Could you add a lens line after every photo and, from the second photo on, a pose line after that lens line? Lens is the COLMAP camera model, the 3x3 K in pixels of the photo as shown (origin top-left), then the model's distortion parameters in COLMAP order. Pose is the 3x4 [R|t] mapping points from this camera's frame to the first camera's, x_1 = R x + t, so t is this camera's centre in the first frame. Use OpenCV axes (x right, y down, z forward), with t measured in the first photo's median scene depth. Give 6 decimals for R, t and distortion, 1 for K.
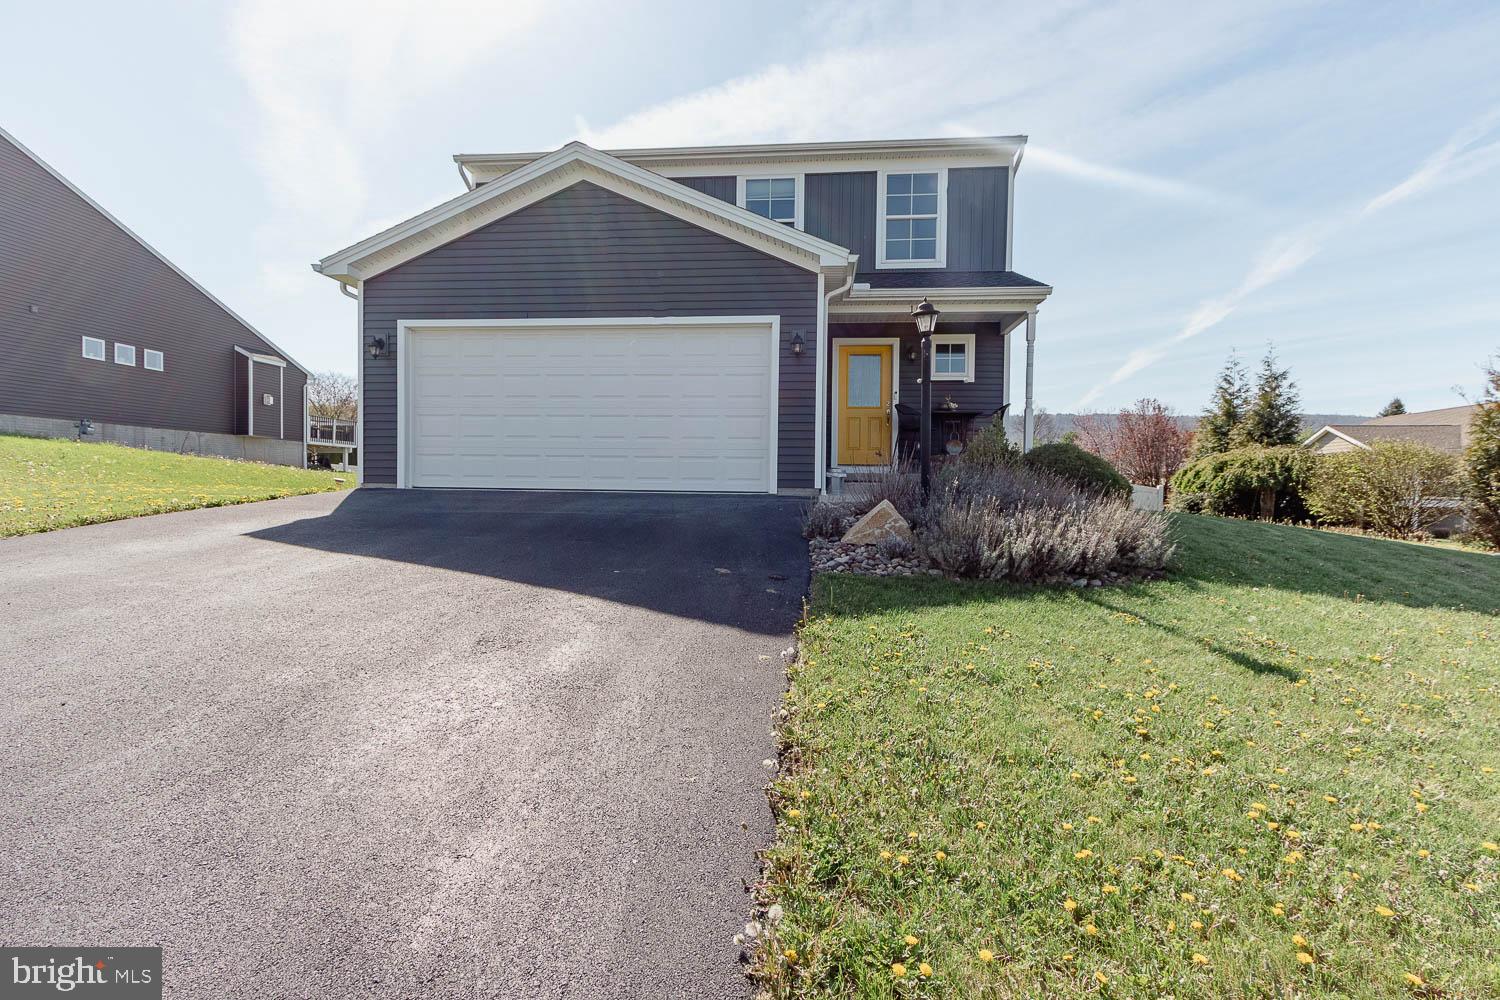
lens RADIAL K [[712.6, 0, 754.0], [0, 712.6, 498.2], [0, 0, 1]] dist [-0.000162, -0.000961]
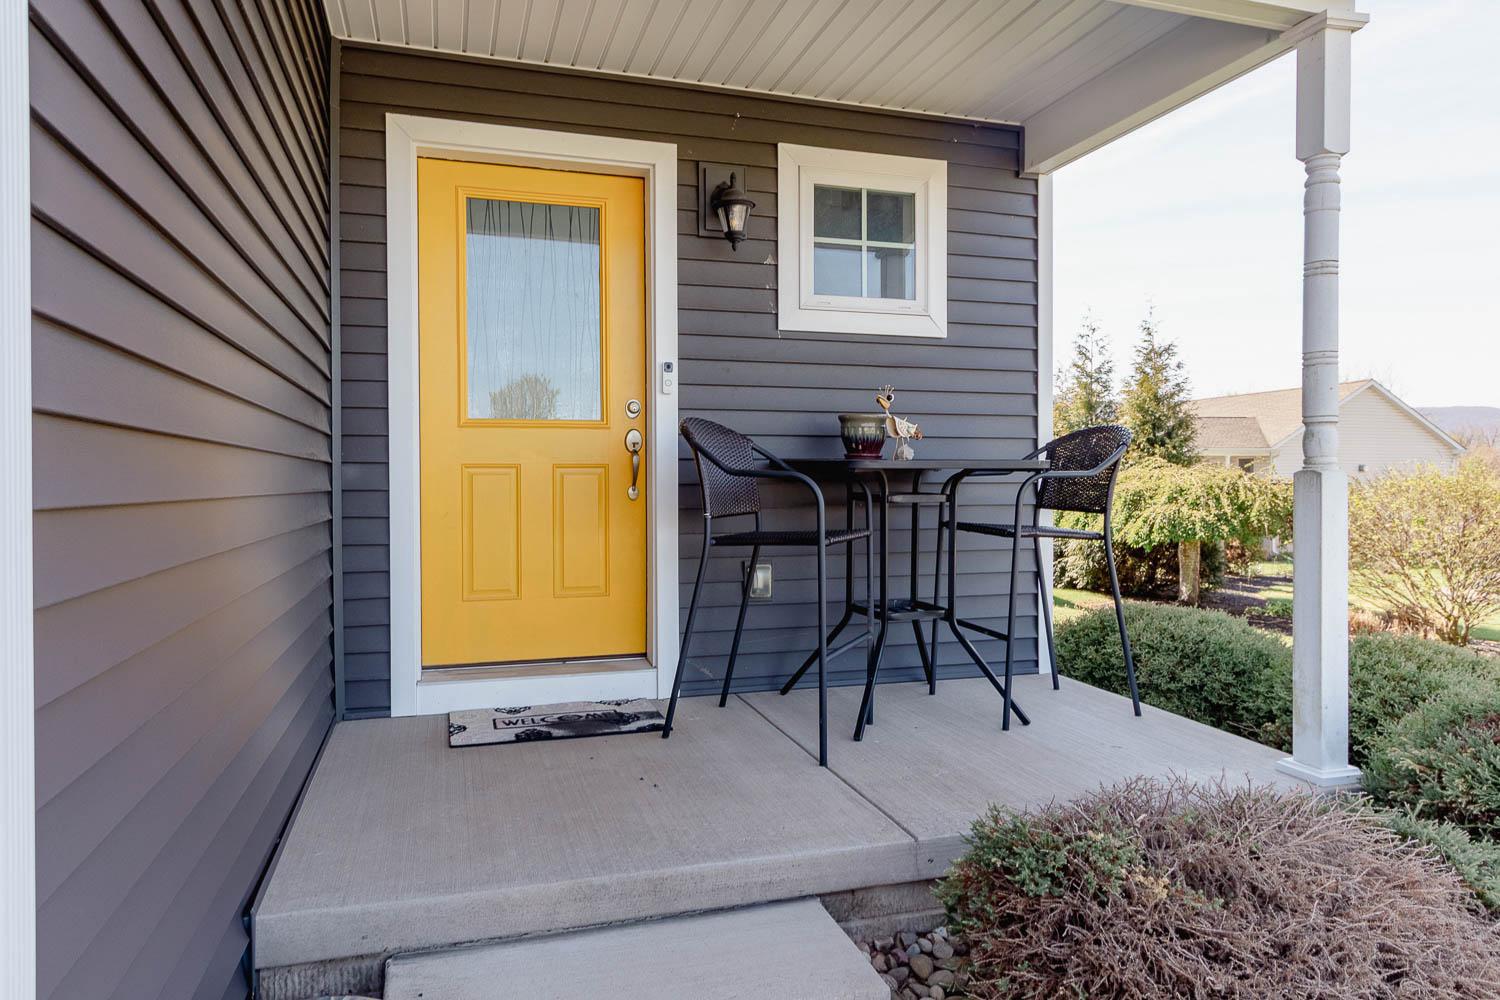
lens RADIAL K [[977.5, 0, 750.9], [0, 977.5, 494.1], [0, 0, 1]] dist [0.005095, 0.000420]
pose [[0.927430, -0.014039, 0.373733, 0.055306], [0.014006, 0.999898, 0.002806, -0.058290], [-0.373734, 0.002632, 0.927532, 0.376831]]
